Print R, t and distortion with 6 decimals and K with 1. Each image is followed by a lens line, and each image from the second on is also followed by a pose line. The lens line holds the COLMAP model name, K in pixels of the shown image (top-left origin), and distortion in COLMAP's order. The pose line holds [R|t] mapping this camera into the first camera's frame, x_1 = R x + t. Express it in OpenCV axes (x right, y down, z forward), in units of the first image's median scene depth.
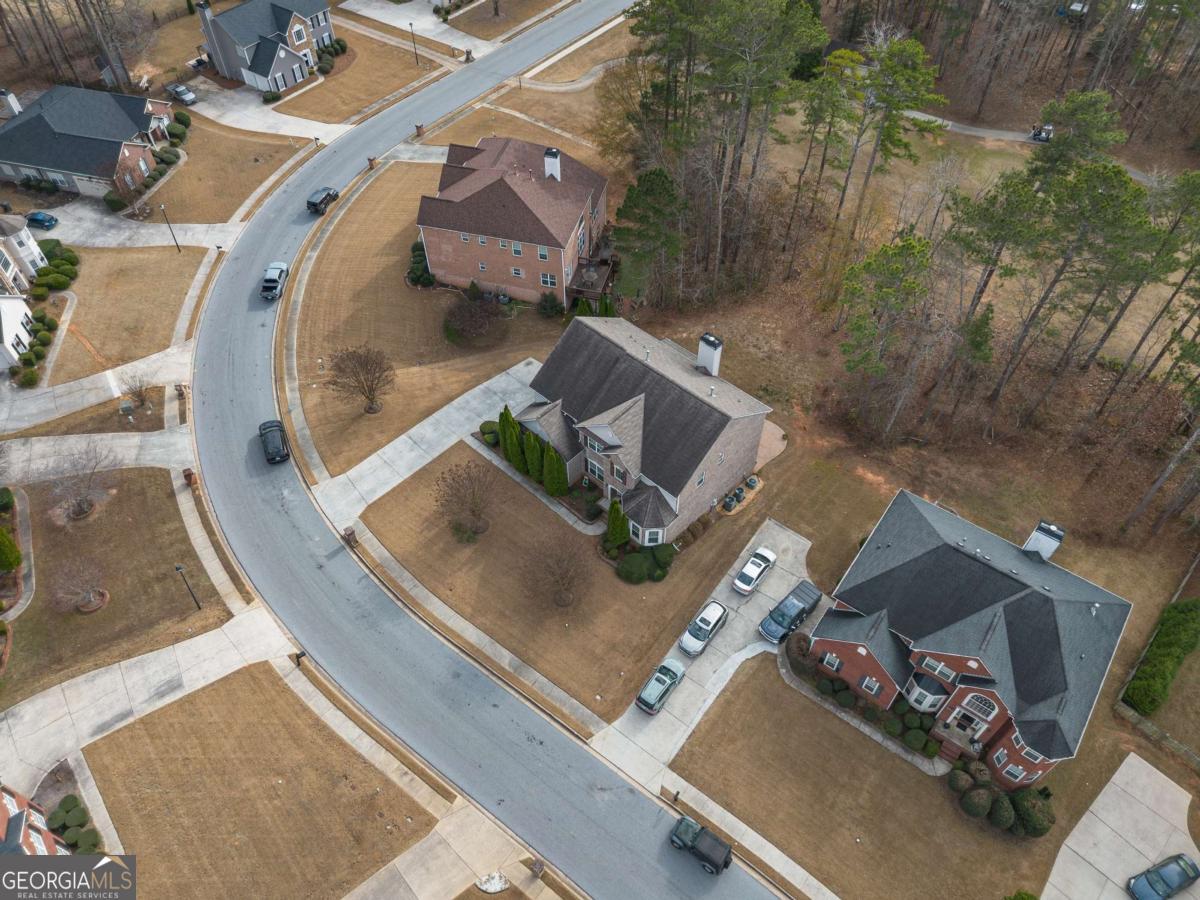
lens RADIAL K [[851.4, 0, 600.0], [0, 851.4, 450.0], [0, 0, 1]] dist [0.064955, -0.056721]
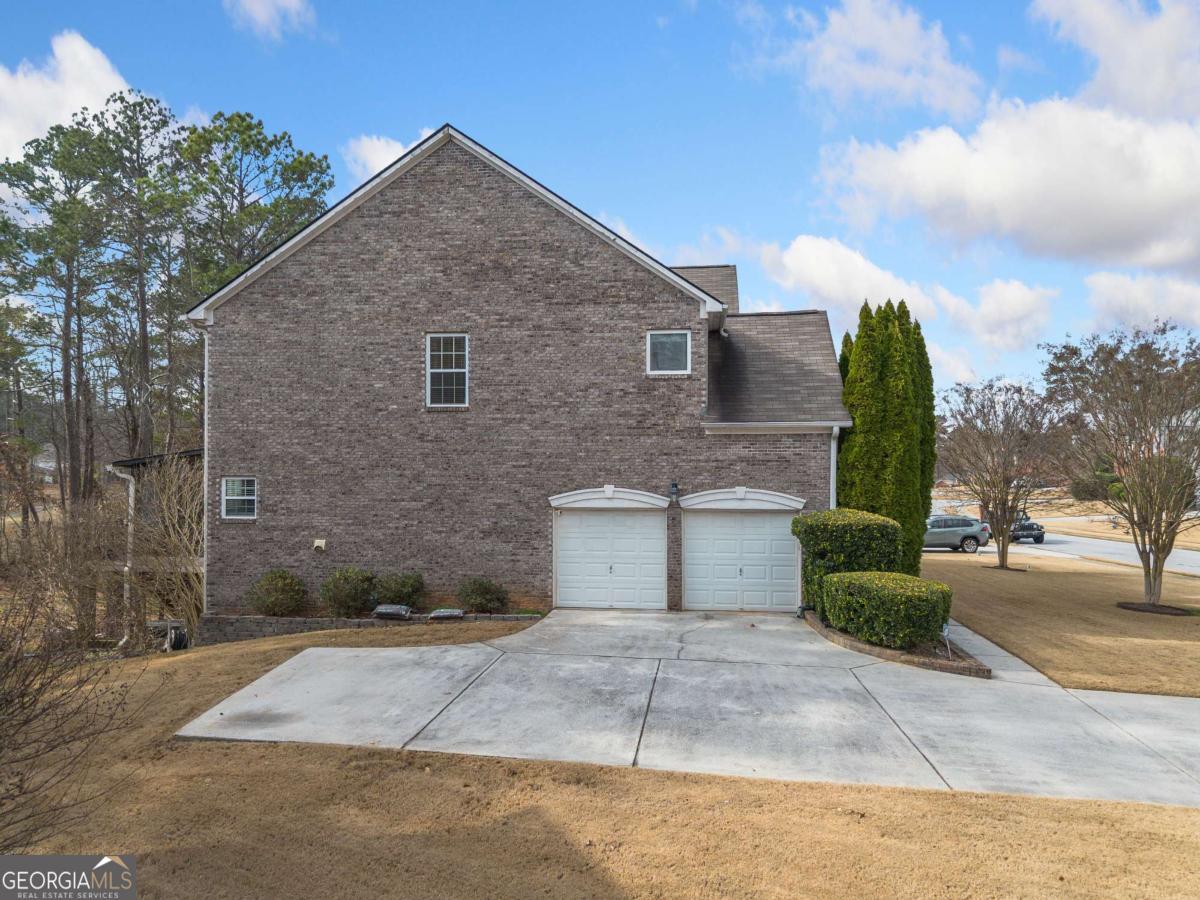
lens RADIAL K [[851.4, 0, 600.0], [0, 851.4, 450.0], [0, 0, 1]] dist [0.064955, -0.056721]
pose [[-0.587873, 0.002881, 0.808948, -0.274900], [0.619518, 0.644646, 0.447915, -0.190122], [-0.520195, 0.764476, -0.380755, 1.209494]]
